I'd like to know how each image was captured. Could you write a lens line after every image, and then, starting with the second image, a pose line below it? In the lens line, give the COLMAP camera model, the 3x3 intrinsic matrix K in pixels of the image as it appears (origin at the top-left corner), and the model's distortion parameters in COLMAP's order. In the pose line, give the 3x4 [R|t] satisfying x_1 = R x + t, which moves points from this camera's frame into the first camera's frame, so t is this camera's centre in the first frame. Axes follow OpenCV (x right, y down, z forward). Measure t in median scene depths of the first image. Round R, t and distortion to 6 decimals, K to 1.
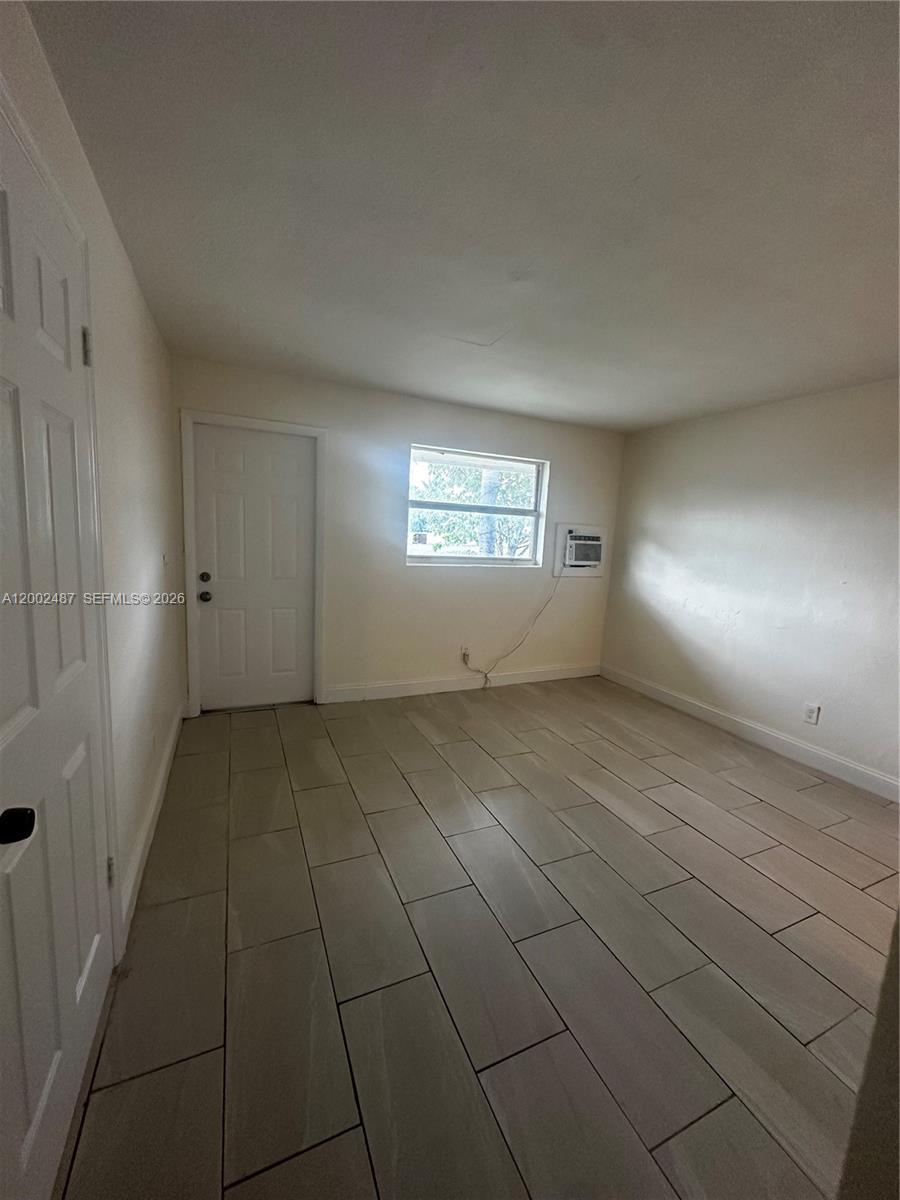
lens RADIAL K [[478.3, 0, 450.6], [0, 478.3, 600.9], [0, 0, 1]] dist [-0.004150, 0.001411]
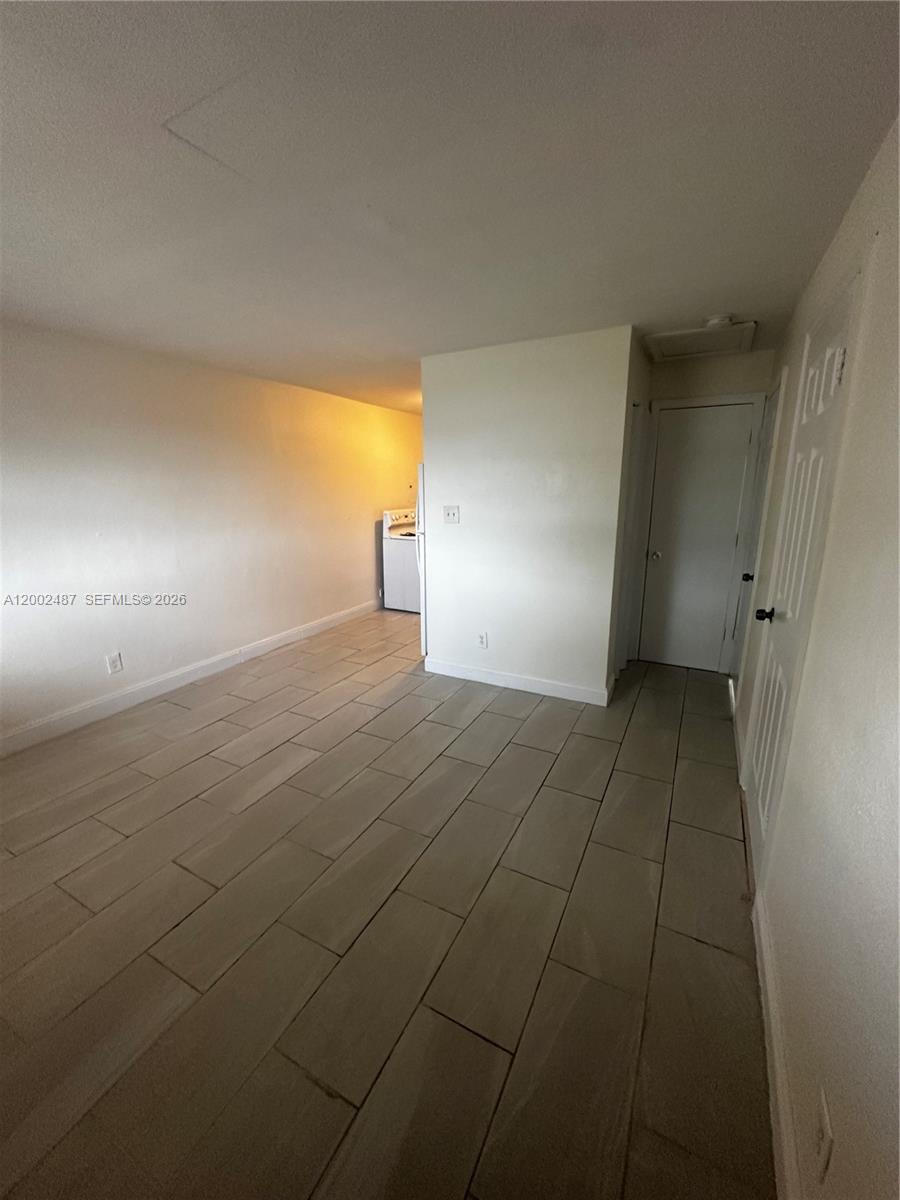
lens RADIAL K [[478.3, 0, 450.9], [0, 478.3, 599.7], [0, 0, 1]] dist [-0.004150, 0.001411]
pose [[-0.614622, -0.233261, 0.753544, -0.409978], [0.094336, 0.926687, 0.363802, -0.184316], [-0.783160, 0.294687, -0.547558, 0.865544]]
